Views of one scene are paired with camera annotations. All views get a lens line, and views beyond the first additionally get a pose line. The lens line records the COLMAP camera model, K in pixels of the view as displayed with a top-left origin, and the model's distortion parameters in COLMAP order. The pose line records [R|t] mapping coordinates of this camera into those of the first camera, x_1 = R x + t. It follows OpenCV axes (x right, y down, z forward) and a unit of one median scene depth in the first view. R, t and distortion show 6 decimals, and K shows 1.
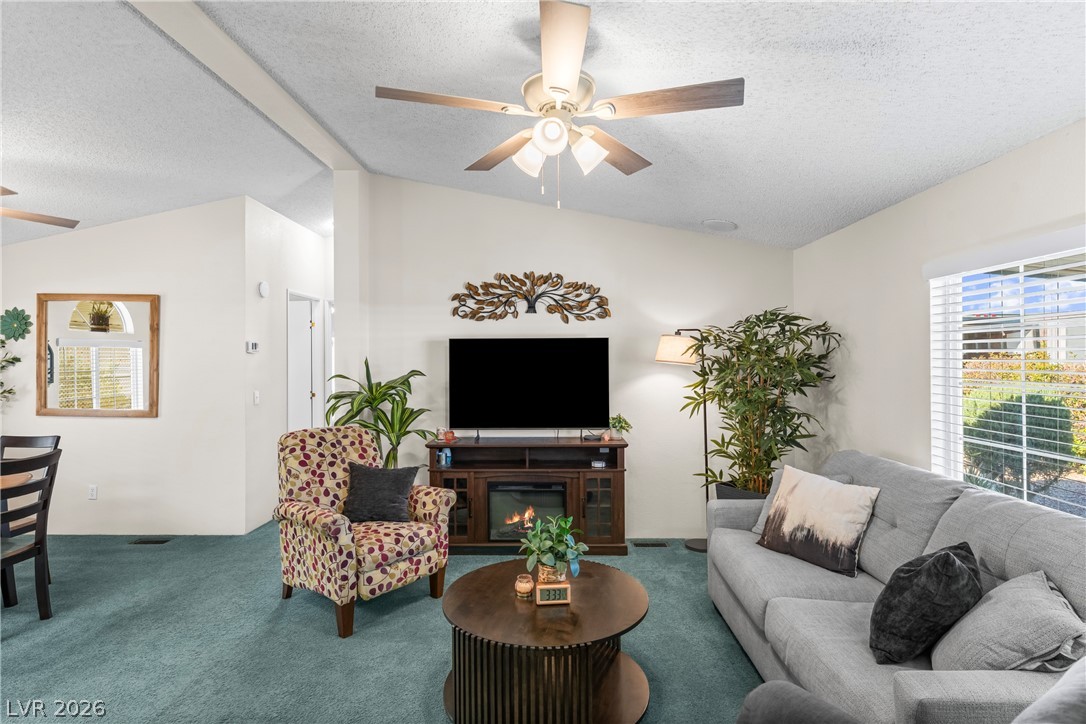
lens RADIAL K [[557.5, 0, 543.6], [0, 557.5, 357.0], [0, 0, 1]] dist [0.000565, 0.000682]
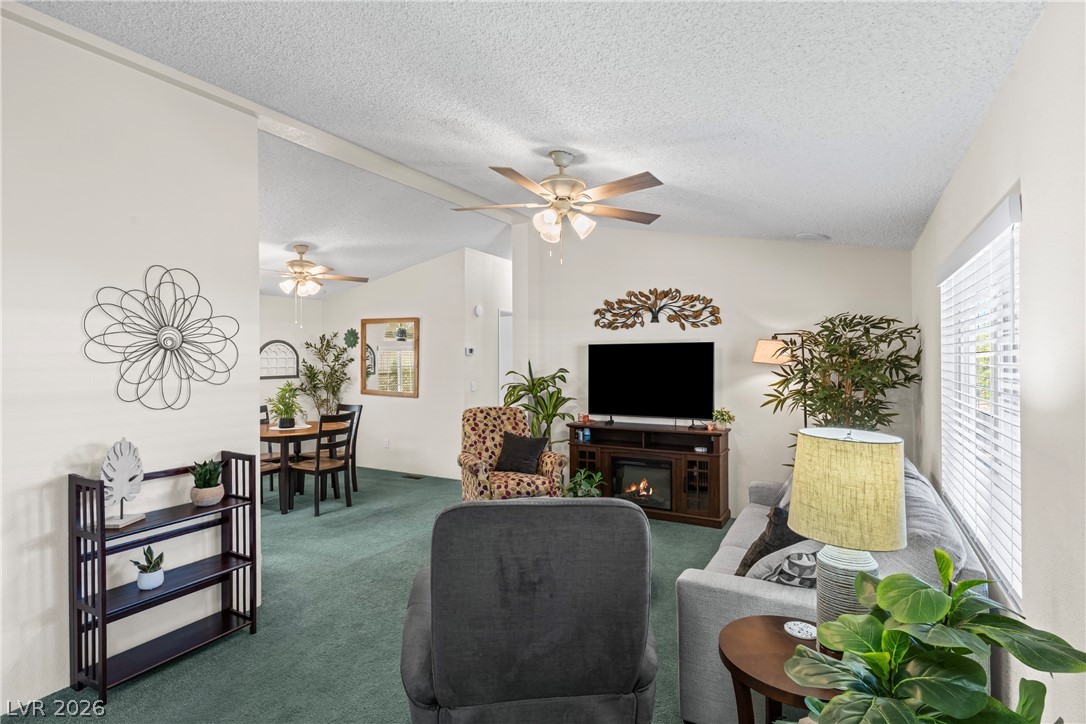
lens RADIAL K [[545.0, 0, 544.6], [0, 545.0, 358.5], [0, 0, 1]] dist [0.003297, 0.000331]
pose [[0.883516, 0.000939, -0.468400, 0.331238], [0.001562, 0.999987, 0.004951, -0.006460], [0.468399, -0.005106, 0.883502, -0.167598]]
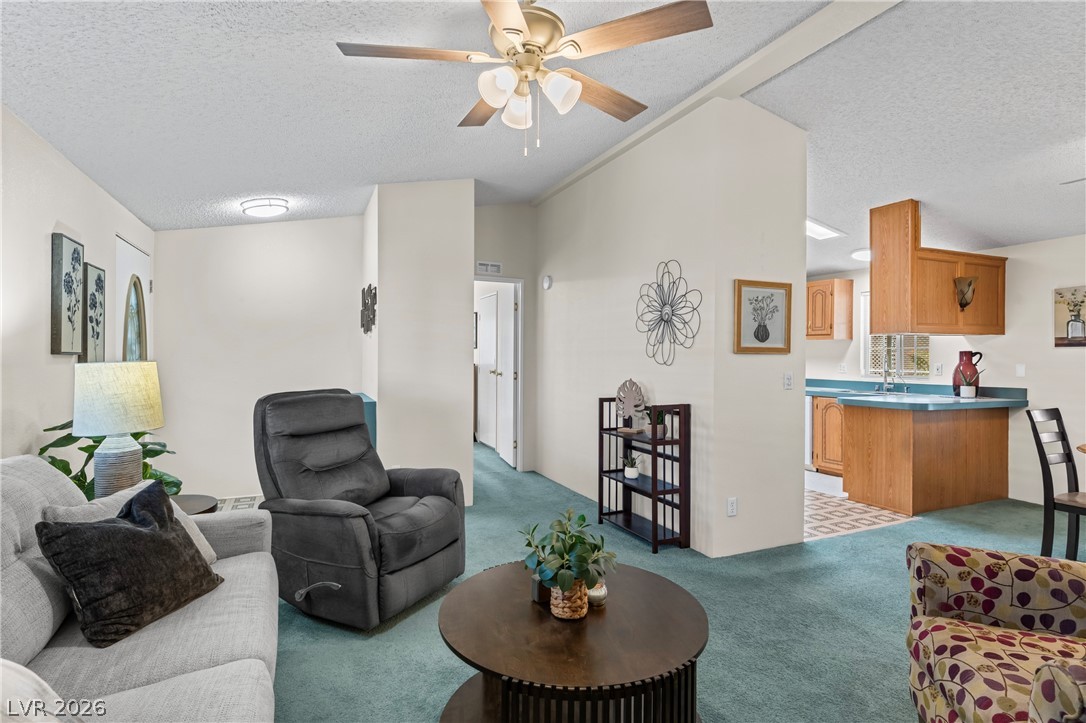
lens RADIAL K [[545.0, 0, 544.6], [0, 545.0, 358.0], [0, 0, 1]] dist [0.003297, 0.000331]
pose [[-0.901848, 0.001965, -0.432048, 0.197230], [-0.000592, 0.999983, 0.005786, 0.040088], [0.432052, 0.005474, -0.901832, 0.911179]]
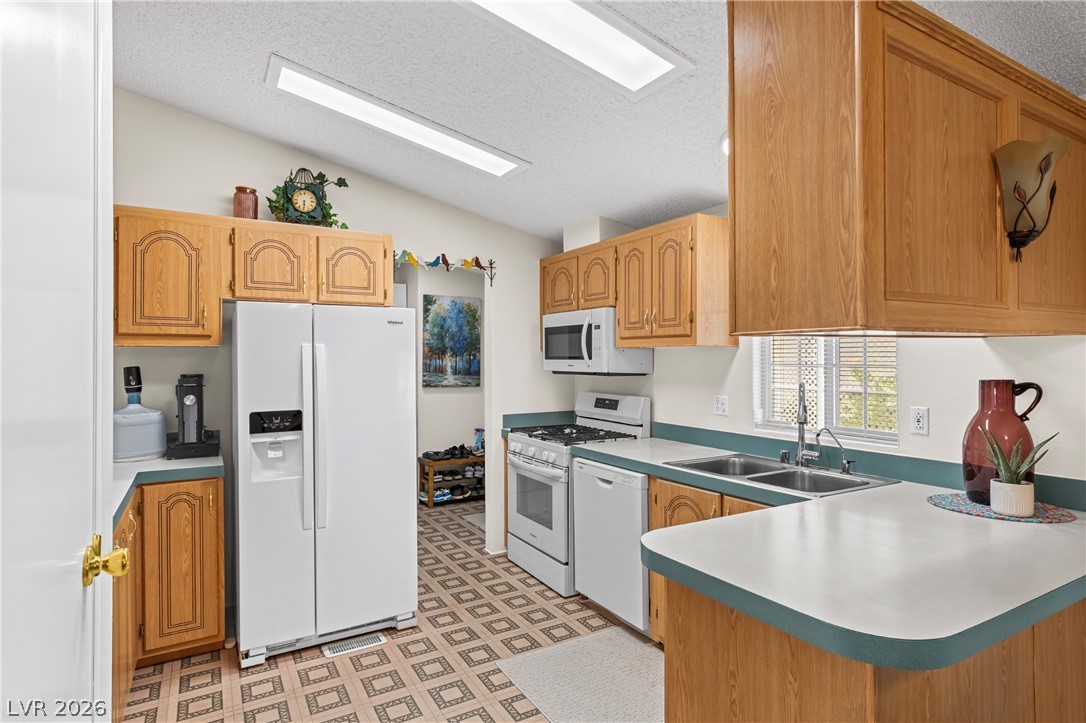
lens RADIAL K [[577.0, 0, 545.2], [0, 577.0, 356.4], [0, 0, 1]] dist [0.002717, 0.000394]
pose [[-0.849873, 0.003546, -0.526976, -0.577120], [0.005202, 0.999985, -0.001659, 0.012224], [0.526962, -0.004151, -0.849878, 0.446302]]
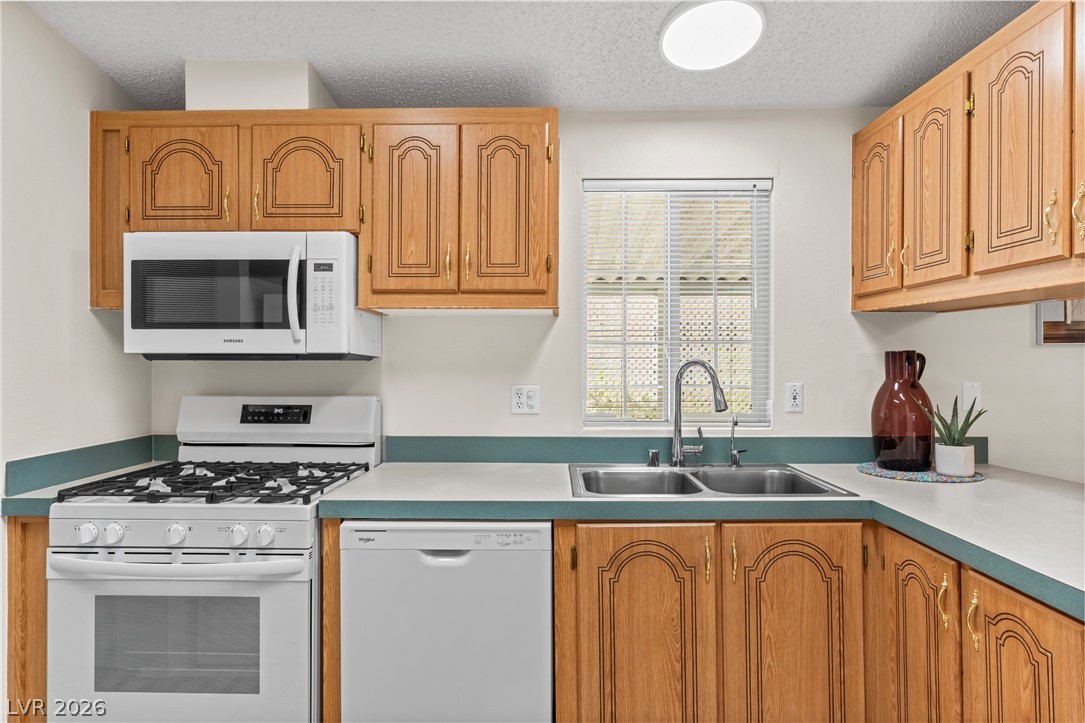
lens RADIAL K [[601.3, 0, 543.6], [0, 601.3, 357.6], [0, 0, 1]] dist [-0.005602, -0.000413]
pose [[-0.002037, -0.001191, -0.999997, -0.623566], [-0.000540, 0.999999, -0.001190, 0.038170], [0.999998, 0.000537, -0.002038, -0.051513]]
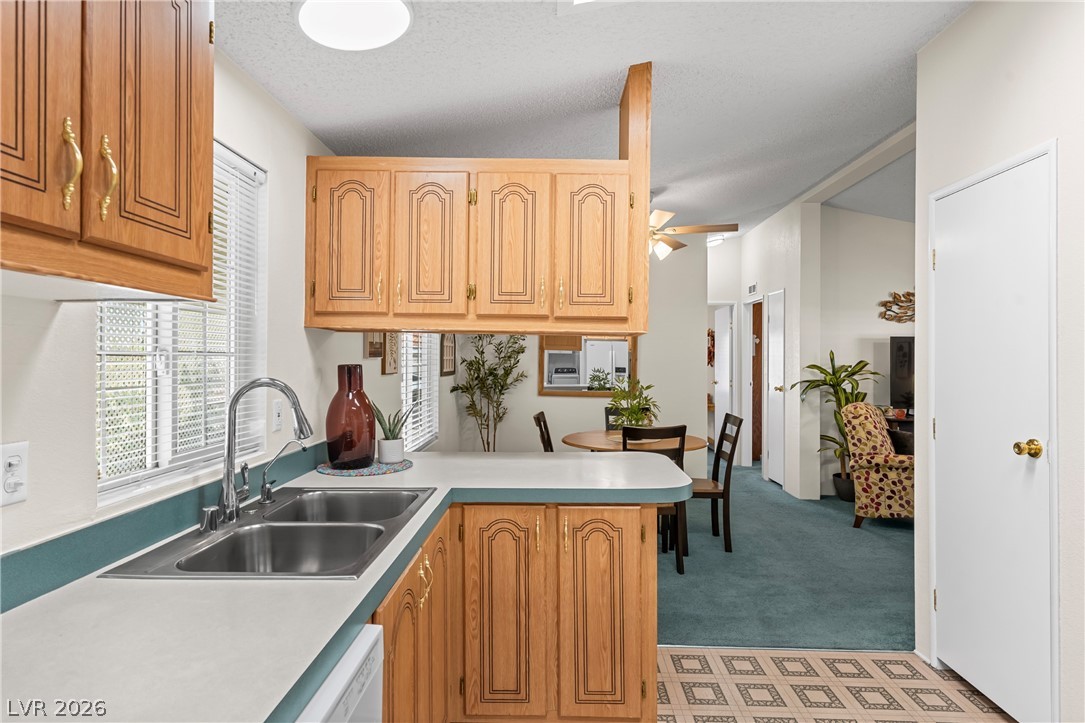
lens RADIAL K [[576.5, 0, 544.7], [0, 576.5, 356.4], [0, 0, 1]] dist [0.002717, 0.000394]
pose [[0.999934, 0.009595, -0.006373, -0.935162], [-0.009620, 0.999946, -0.003923, 0.024341], [0.006335, 0.003984, 0.999972, -0.309232]]
